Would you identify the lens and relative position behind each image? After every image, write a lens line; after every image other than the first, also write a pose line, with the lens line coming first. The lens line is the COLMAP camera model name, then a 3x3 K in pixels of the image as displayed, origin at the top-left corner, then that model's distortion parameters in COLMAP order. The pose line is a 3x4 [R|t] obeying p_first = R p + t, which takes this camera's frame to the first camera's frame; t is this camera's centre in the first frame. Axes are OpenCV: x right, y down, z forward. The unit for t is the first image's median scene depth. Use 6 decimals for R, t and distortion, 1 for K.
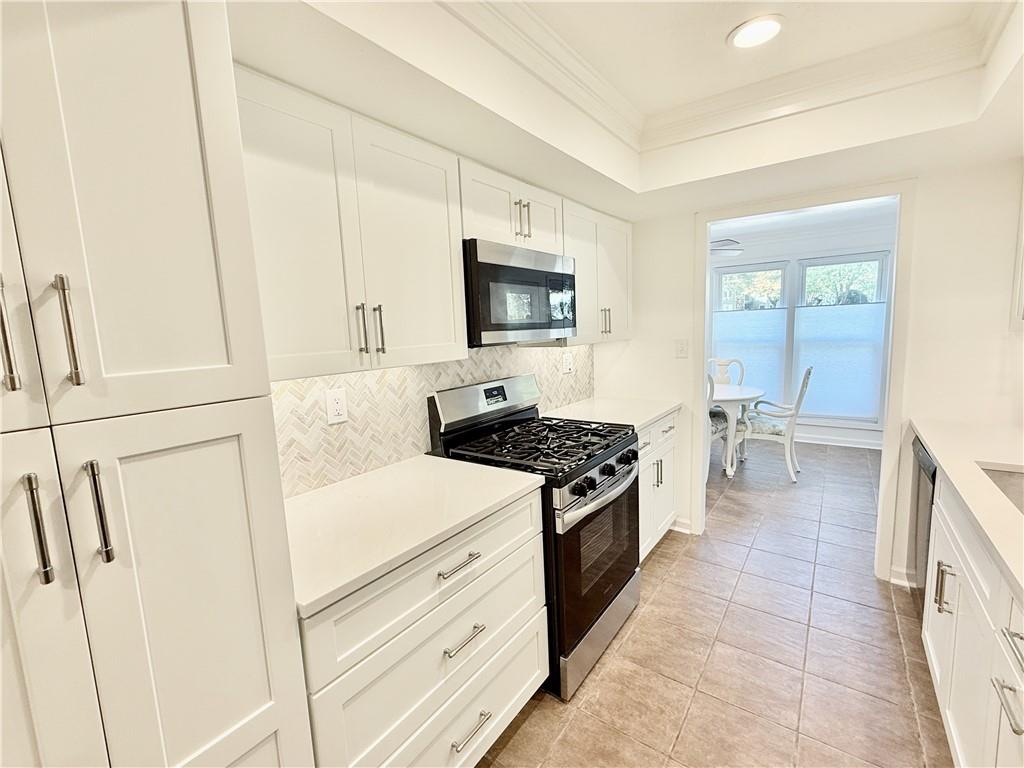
lens RADIAL K [[448.5, 0, 512.3], [0, 448.5, 385.4], [0, 0, 1]] dist [-0.002113, -0.000018]
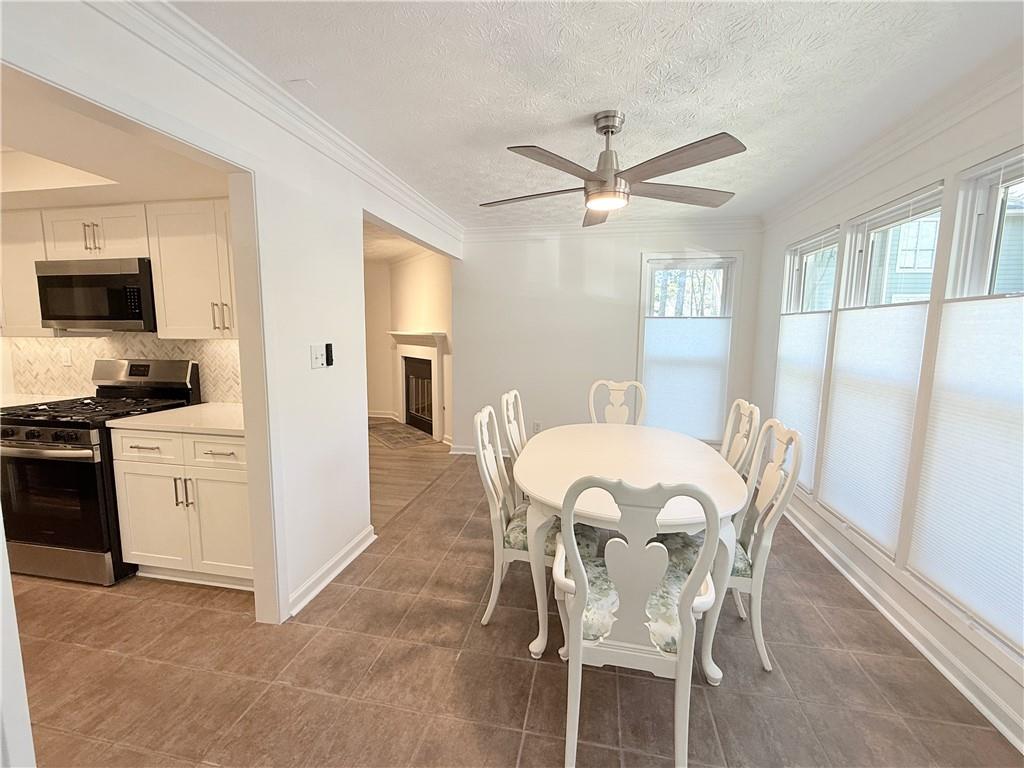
lens RADIAL K [[448.5, 0, 508.8], [0, 448.5, 384.9], [0, 0, 1]] dist [-0.002113, -0.000018]
pose [[0.415921, 0.155083, -0.896080, 1.695717], [-0.140354, 0.984493, 0.105238, -0.241530], [0.898505, 0.081998, 0.431237, 1.501481]]
